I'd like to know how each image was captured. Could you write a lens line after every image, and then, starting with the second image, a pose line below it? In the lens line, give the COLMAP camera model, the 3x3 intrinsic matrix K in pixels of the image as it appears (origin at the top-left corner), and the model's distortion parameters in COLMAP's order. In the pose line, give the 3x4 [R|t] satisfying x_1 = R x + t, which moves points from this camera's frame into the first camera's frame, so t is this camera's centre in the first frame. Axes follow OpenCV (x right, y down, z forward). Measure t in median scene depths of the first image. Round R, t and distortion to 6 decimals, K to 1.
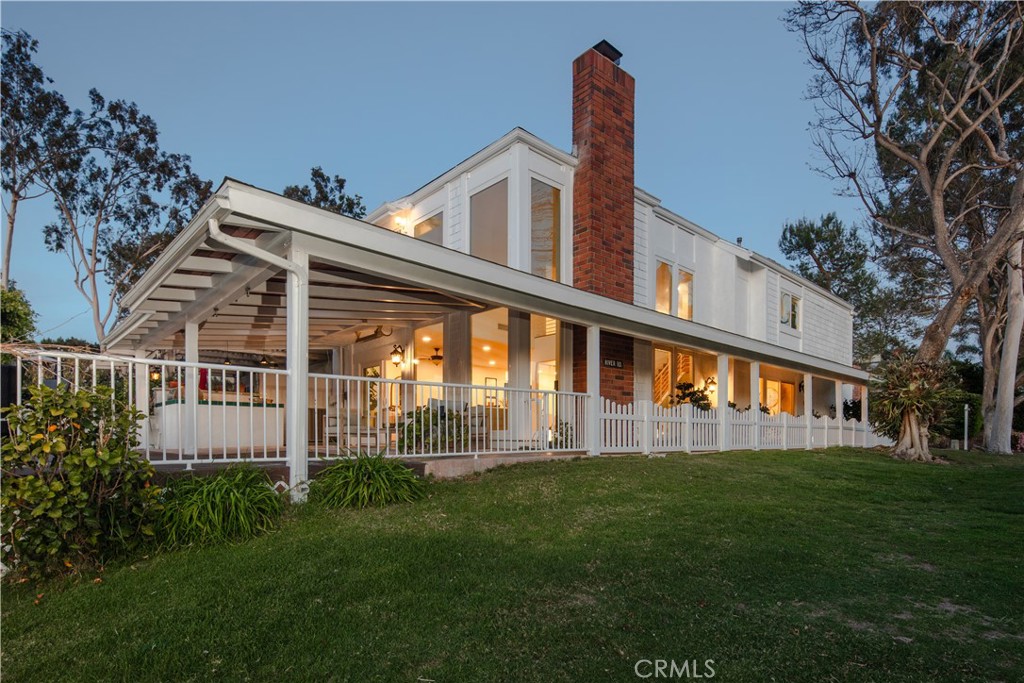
lens RADIAL K [[551.1, 0, 518.6], [0, 551.1, 347.9], [0, 0, 1]] dist [0.013243, -0.002106]
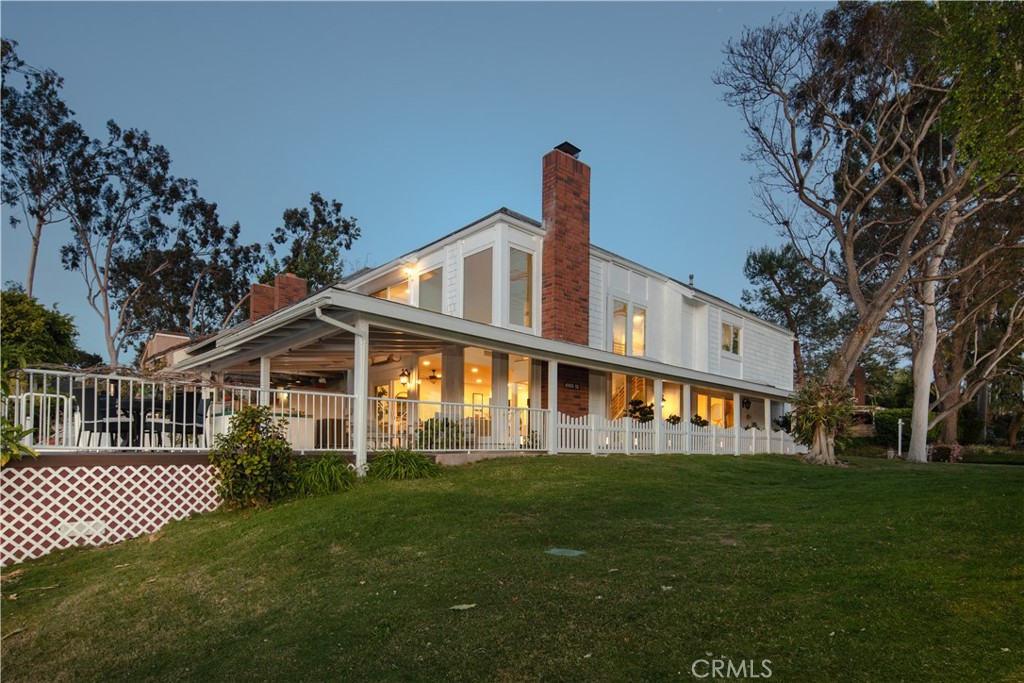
lens RADIAL K [[551.1, 0, 505.6], [0, 551.1, 345.2], [0, 0, 1]] dist [0.013243, -0.002106]
pose [[0.999973, 0.007161, 0.001627, 0.009054], [-0.007118, 0.999653, -0.025353, -0.029050], [-0.001808, 0.025340, 0.999677, -0.265558]]
